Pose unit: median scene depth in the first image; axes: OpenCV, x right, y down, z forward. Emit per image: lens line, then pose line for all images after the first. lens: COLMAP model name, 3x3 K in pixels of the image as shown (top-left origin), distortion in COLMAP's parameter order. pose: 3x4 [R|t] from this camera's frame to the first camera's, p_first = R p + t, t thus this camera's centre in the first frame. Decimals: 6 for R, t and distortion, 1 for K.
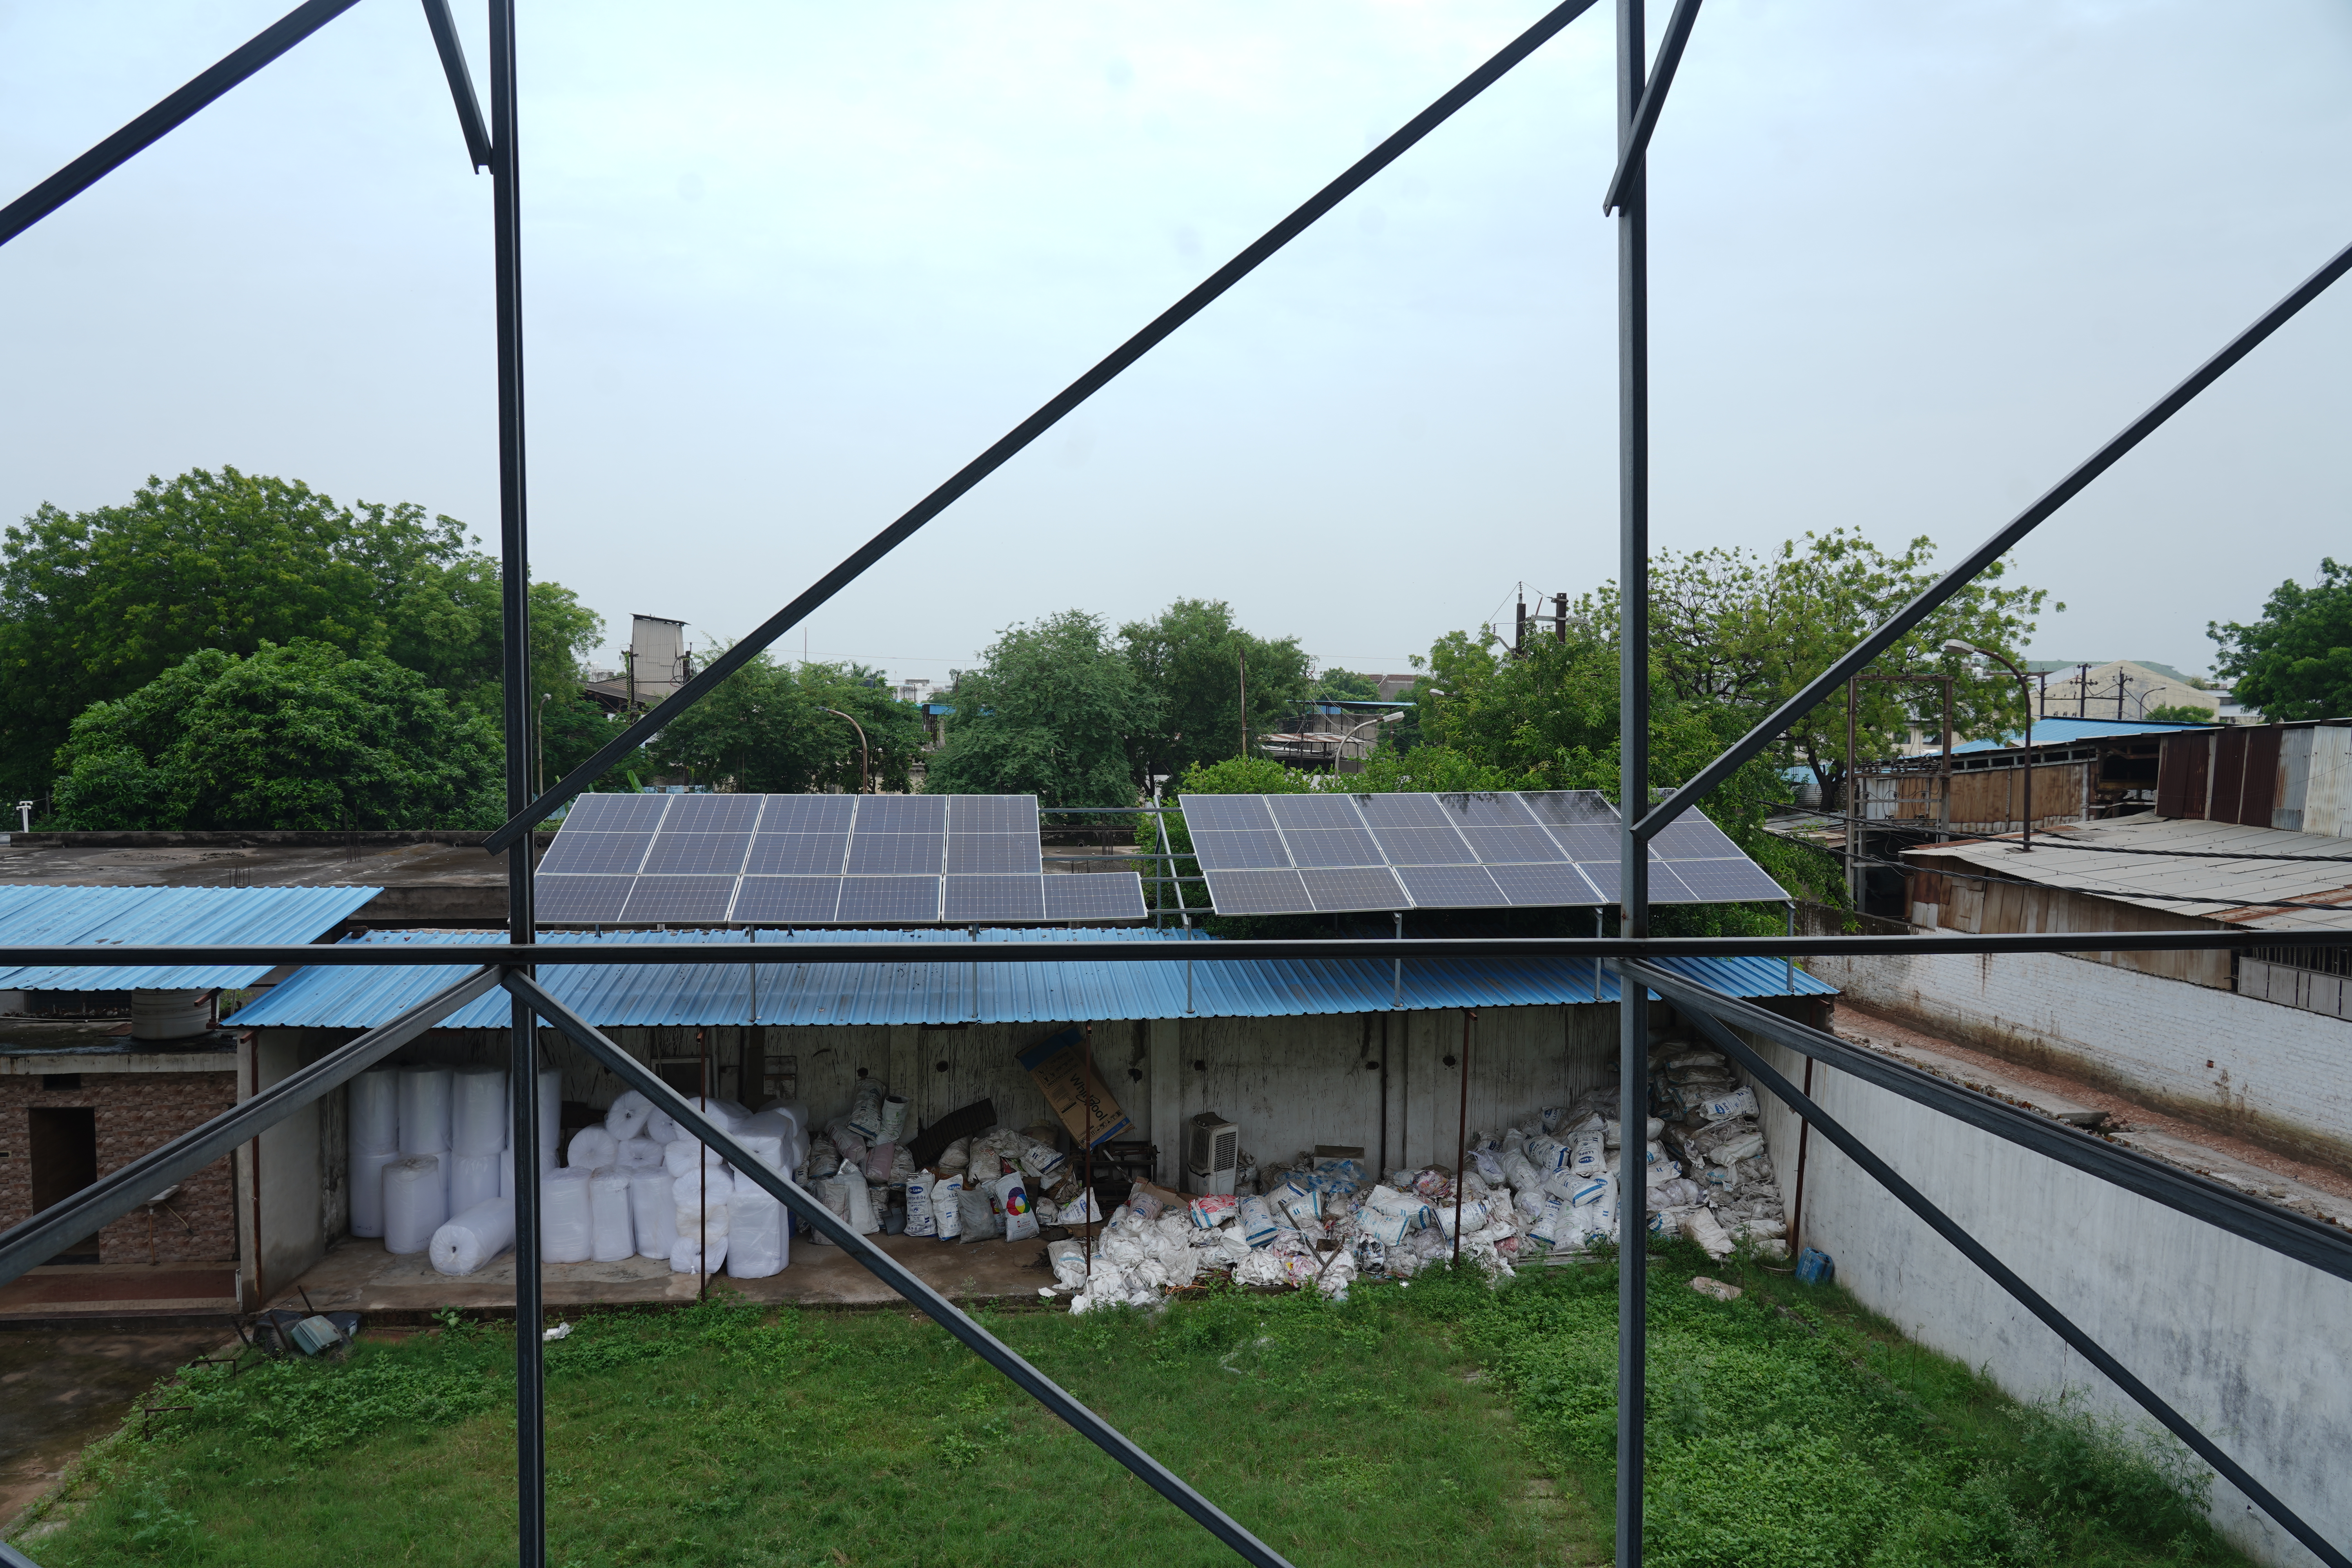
lens RADIAL K [[1596.4, 0, 1172.2], [0, 1596.4, 743.0], [0, 0, 1]] dist [-0.045957, 0.023540]
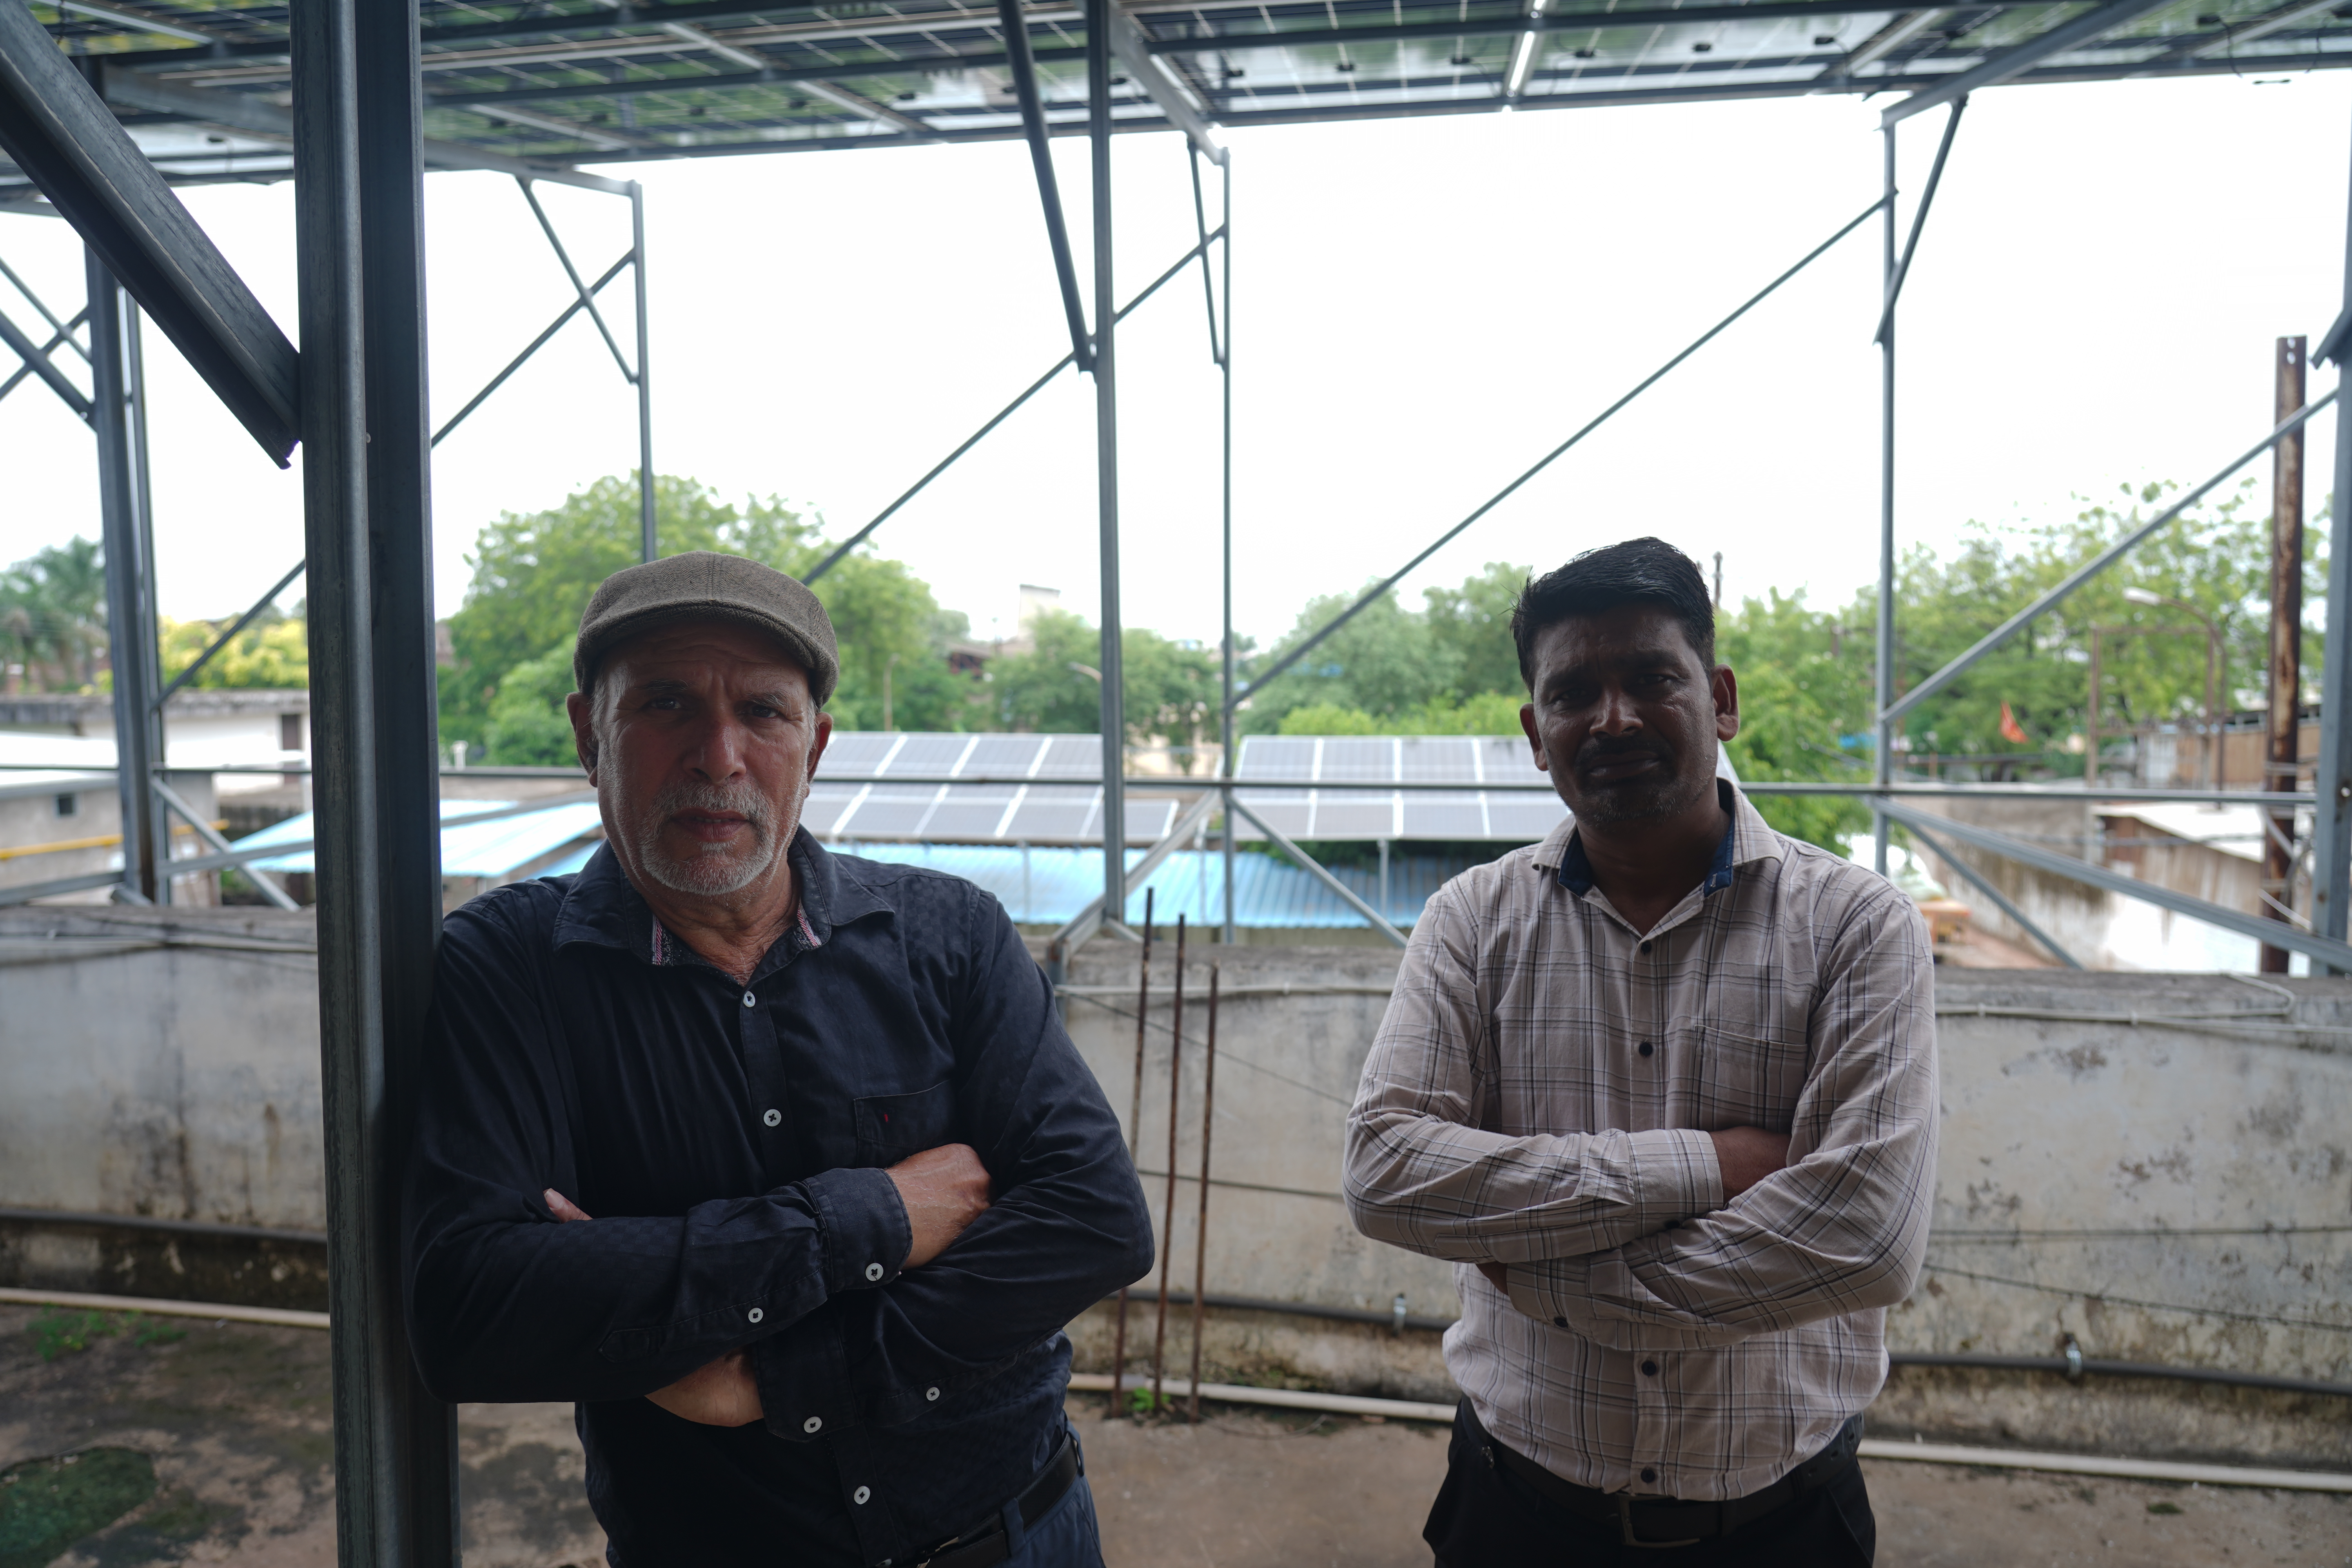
lens RADIAL K [[1596.4, 0, 1172.2], [0, 1596.4, 743.0], [0, 0, 1]] dist [-0.045957, 0.023540]
pose [[0.956723, 0.008026, -0.290891, 0.379531], [-0.001353, 0.999731, 0.023133, 0.014310], [0.290998, -0.021738, 0.956477, -0.119884]]
